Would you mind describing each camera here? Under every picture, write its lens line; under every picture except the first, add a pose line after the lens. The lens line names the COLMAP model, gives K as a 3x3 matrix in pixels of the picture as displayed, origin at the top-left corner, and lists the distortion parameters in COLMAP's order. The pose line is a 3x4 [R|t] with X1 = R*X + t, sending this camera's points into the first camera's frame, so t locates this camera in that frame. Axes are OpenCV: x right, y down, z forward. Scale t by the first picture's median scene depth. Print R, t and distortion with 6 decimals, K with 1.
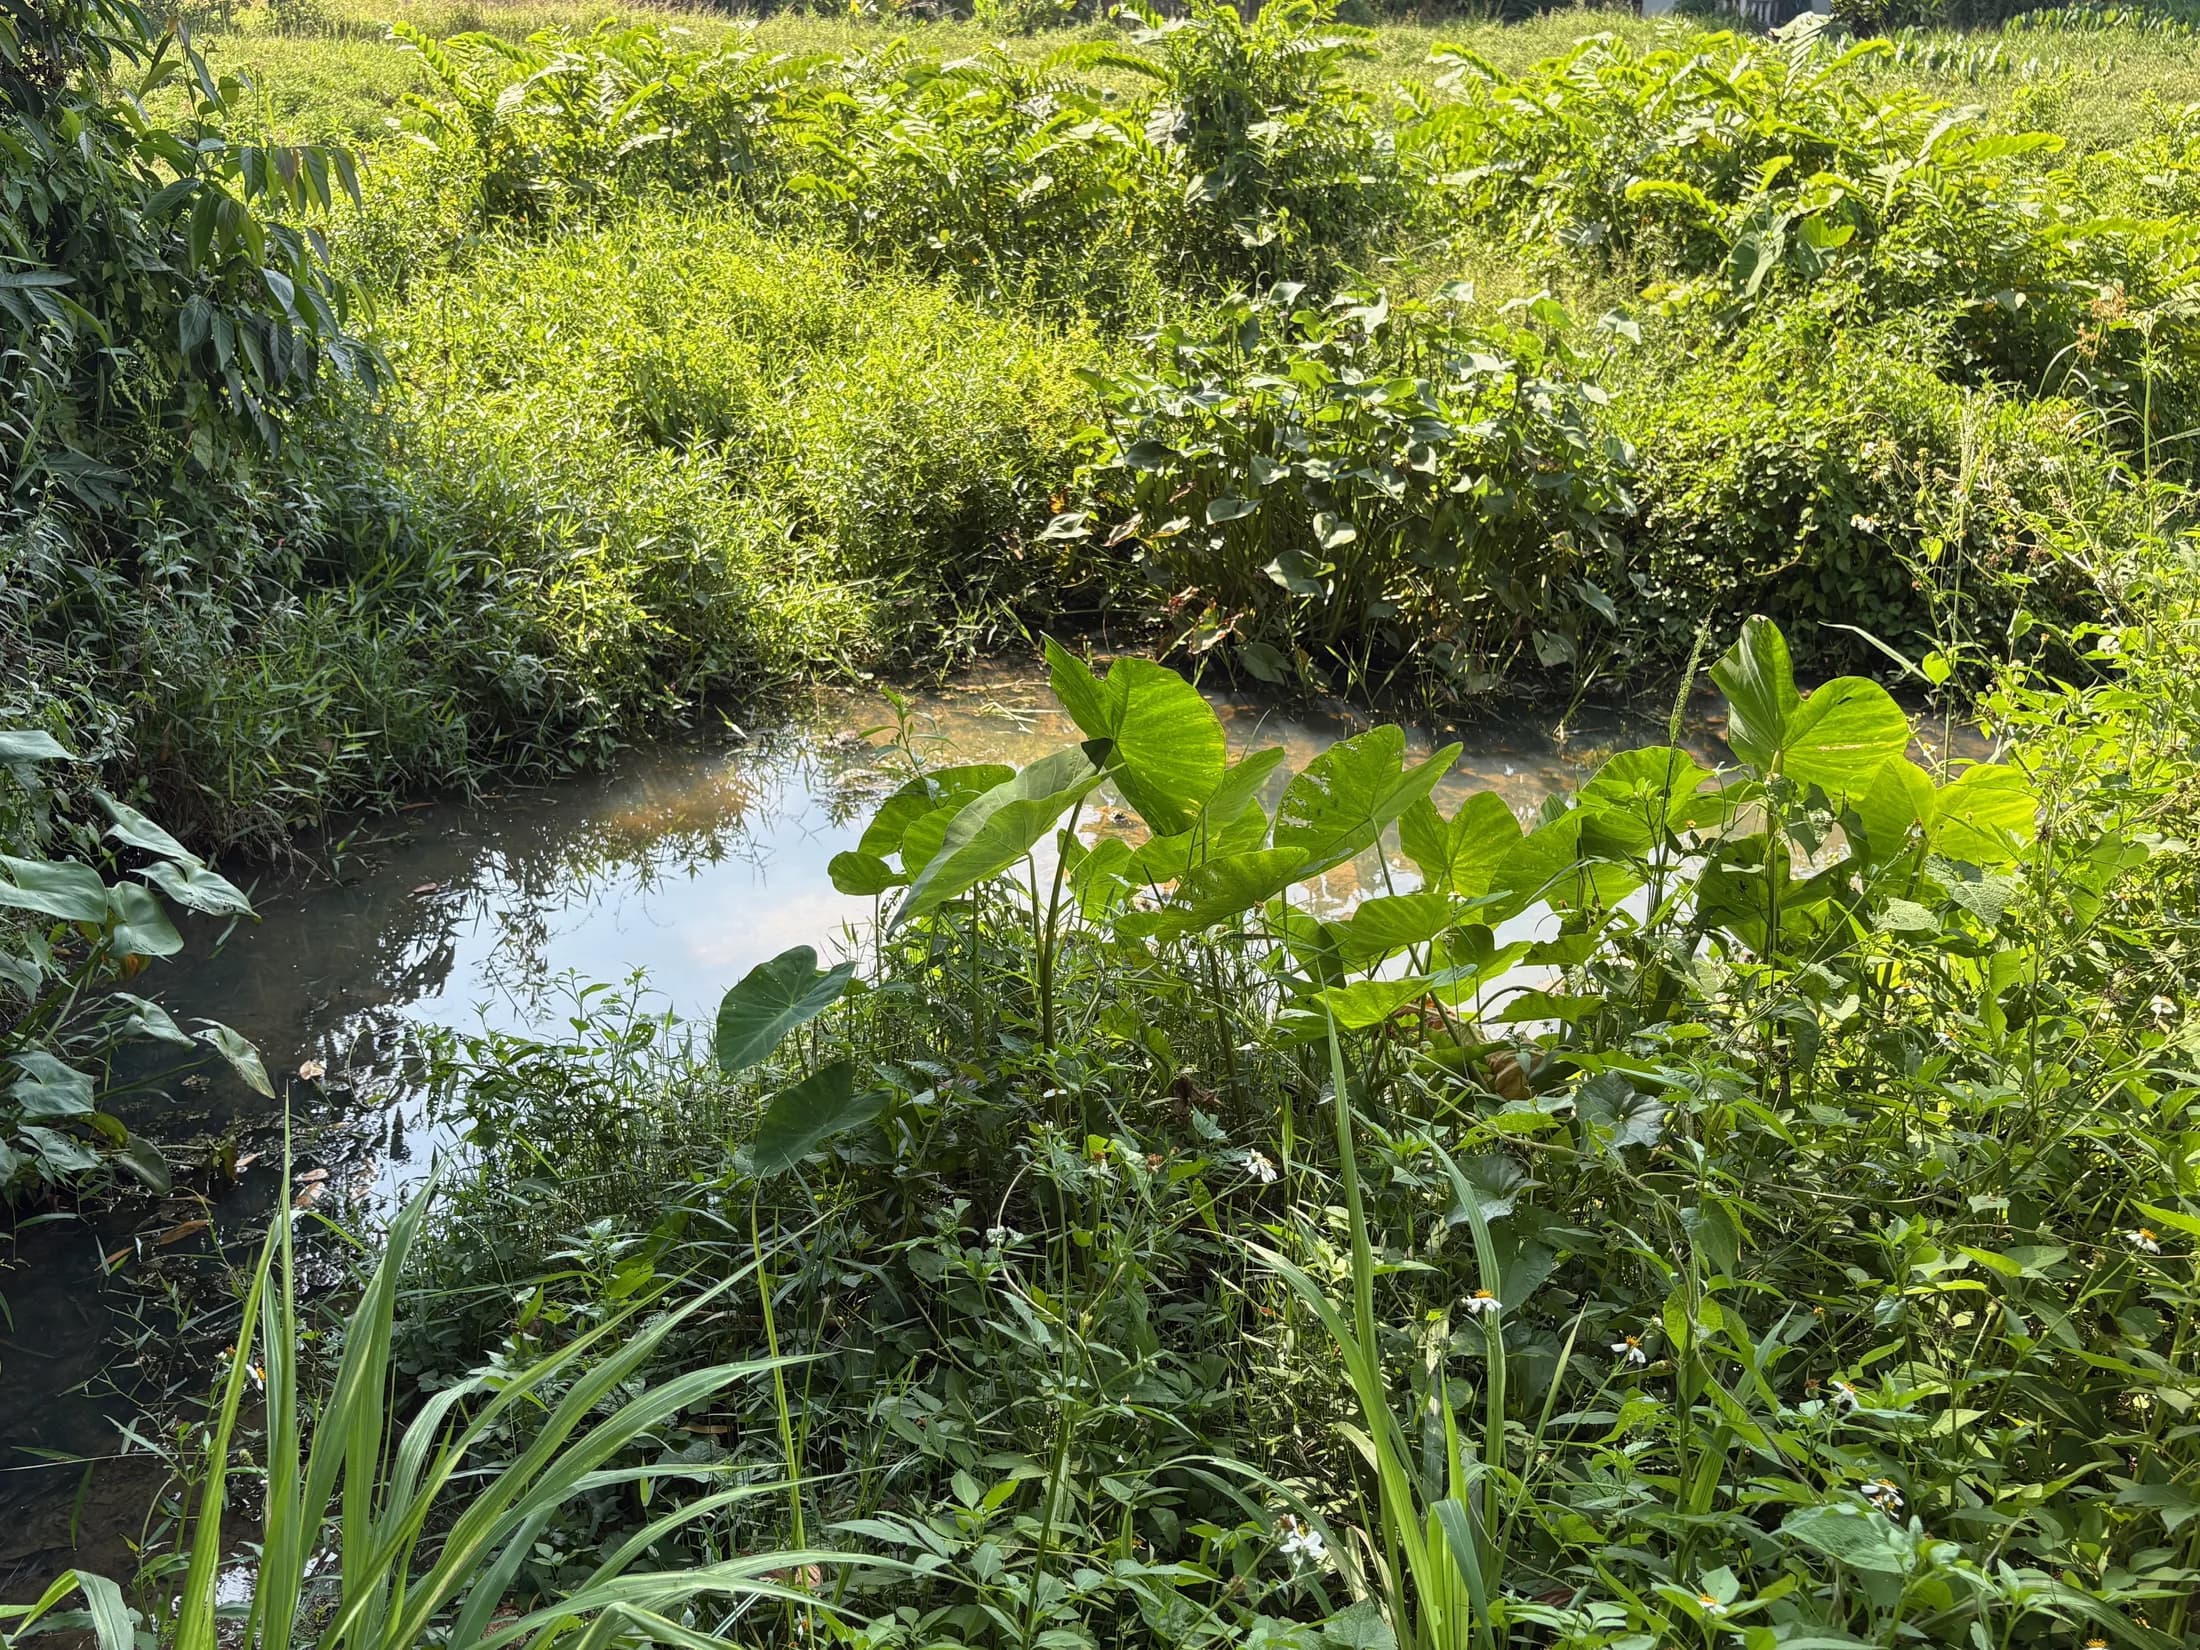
lens RADIAL K [[2106.3, 0, 1154.5], [0, 2106.3, 838.5], [0, 0, 1]] dist [0.021704, 0.000000]
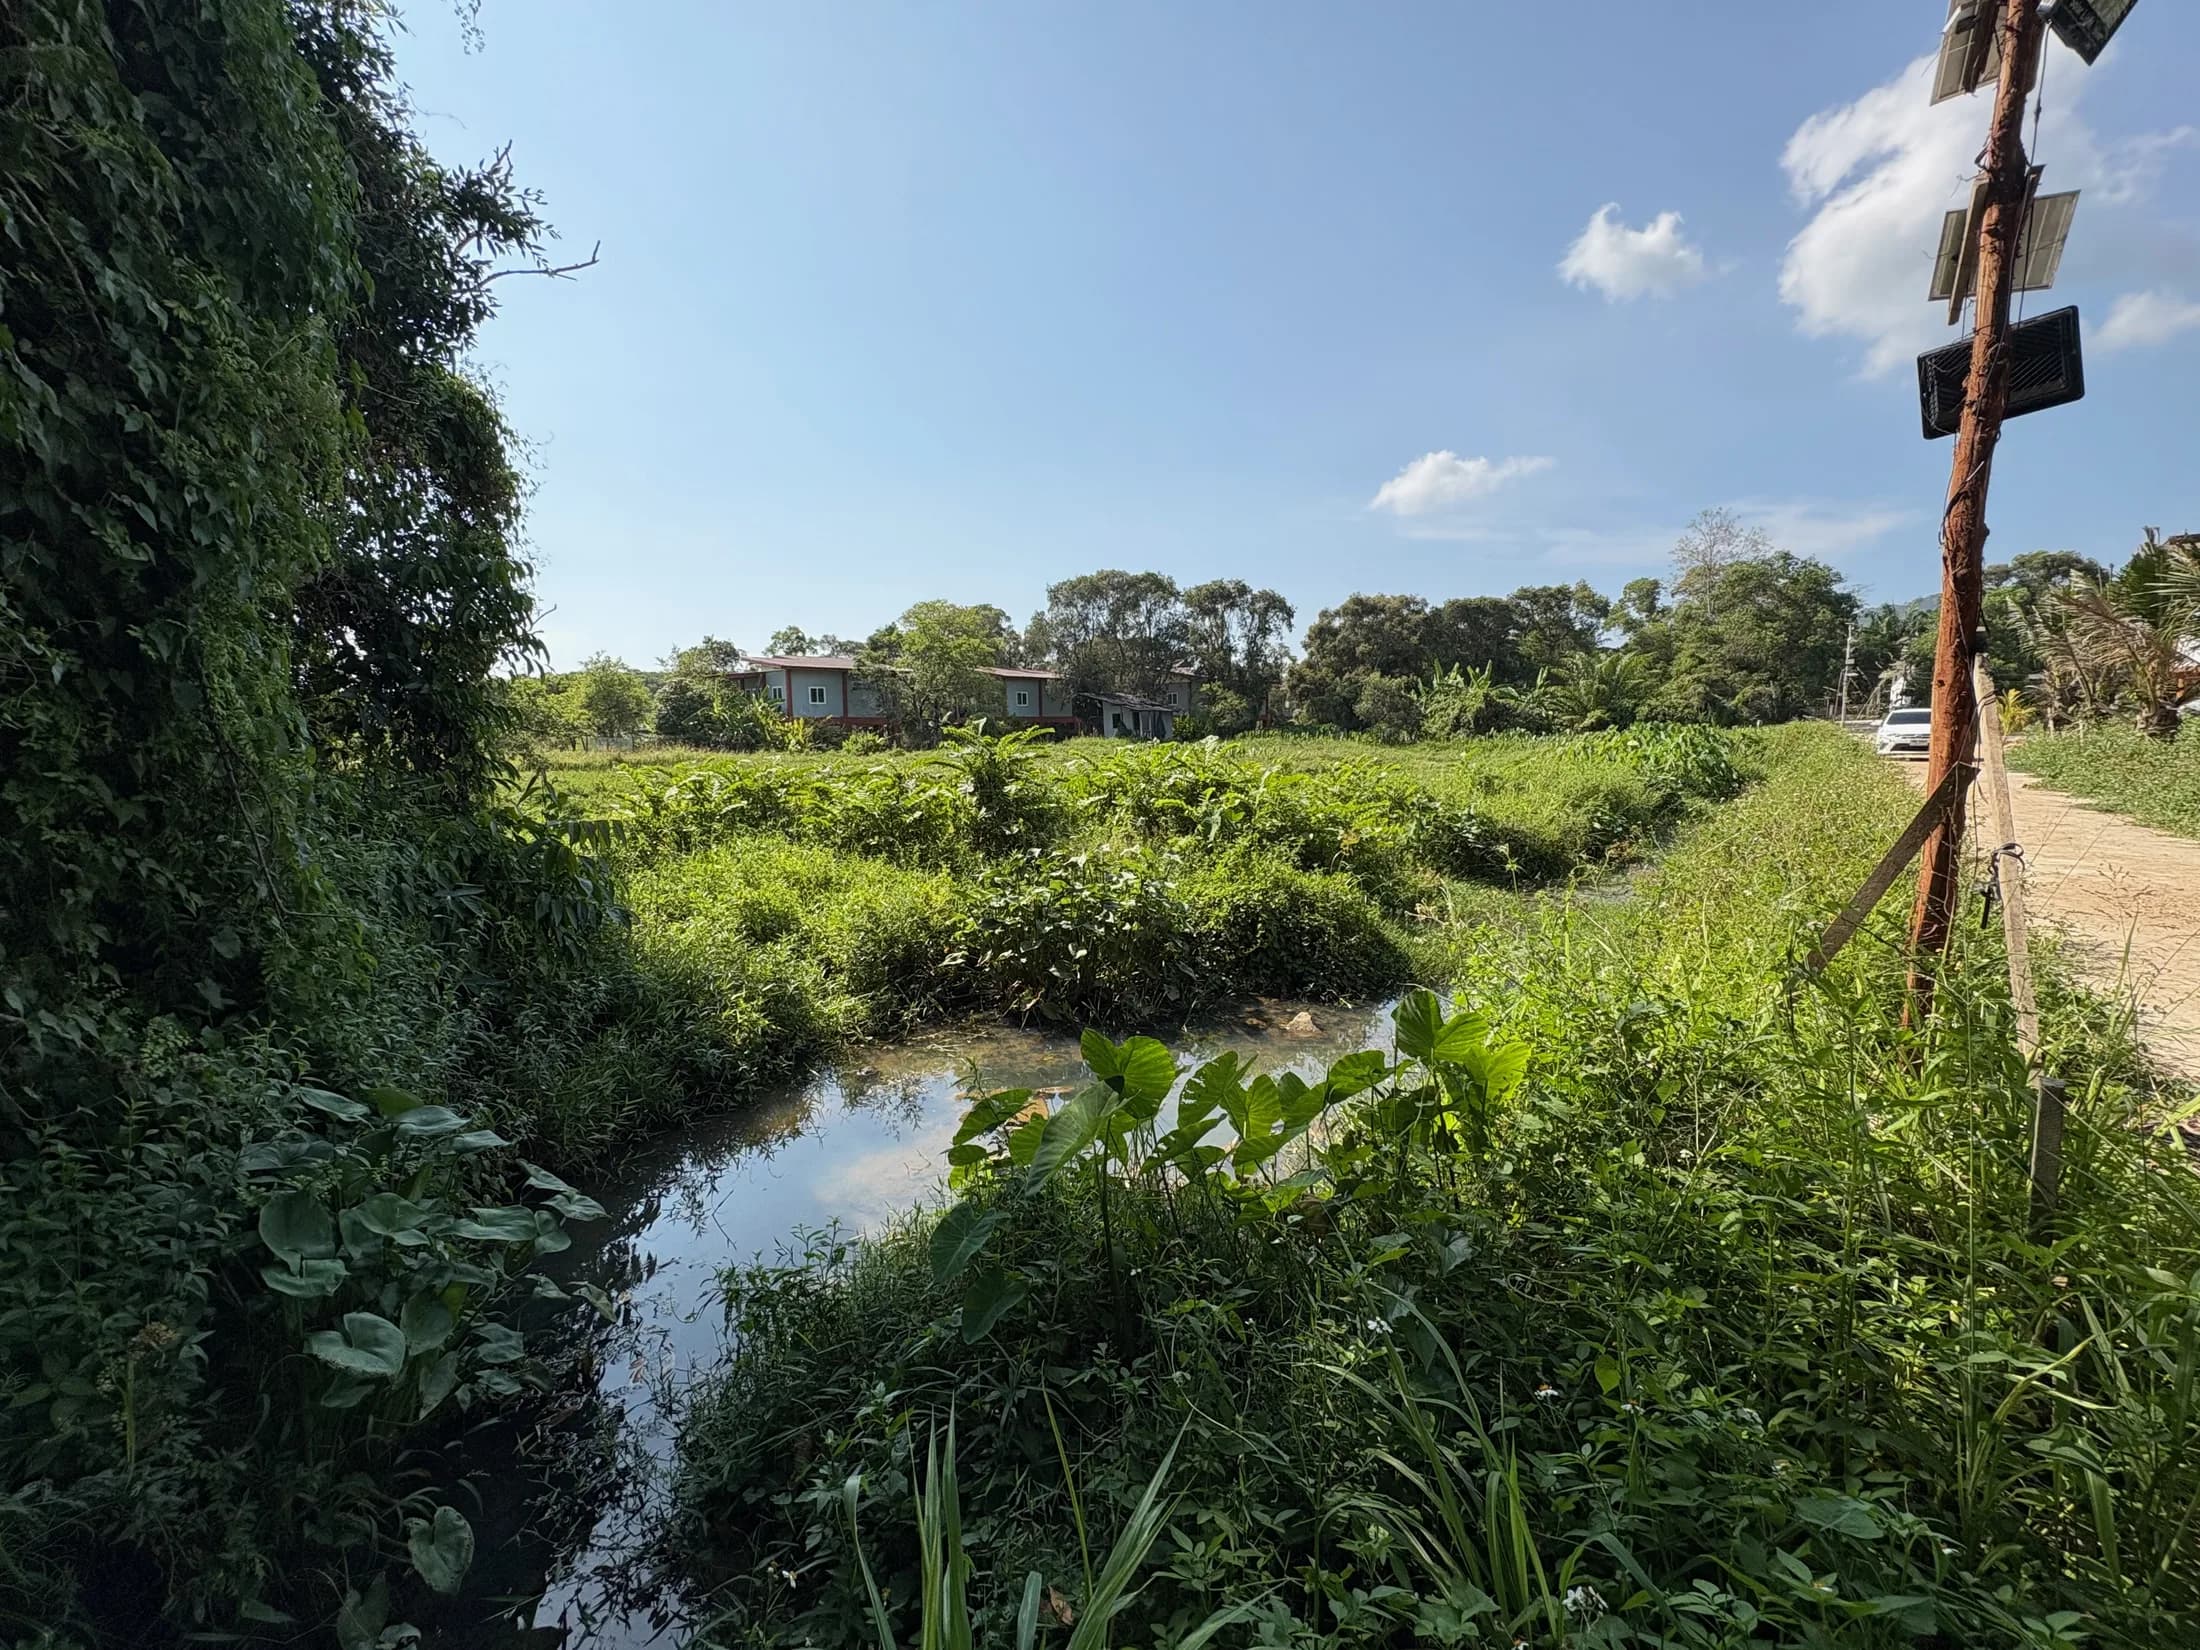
lens RADIAL K [[873.1, 0, 1101.7], [0, 873.1, 835.1], [0, 0, 1]] dist [0.000799, 0.000071]
pose [[0.972660, -0.063802, 0.223297, -0.091068], [0.119940, 0.961369, -0.247759, -0.026931], [-0.198863, 0.267768, 0.942737, 0.055809]]
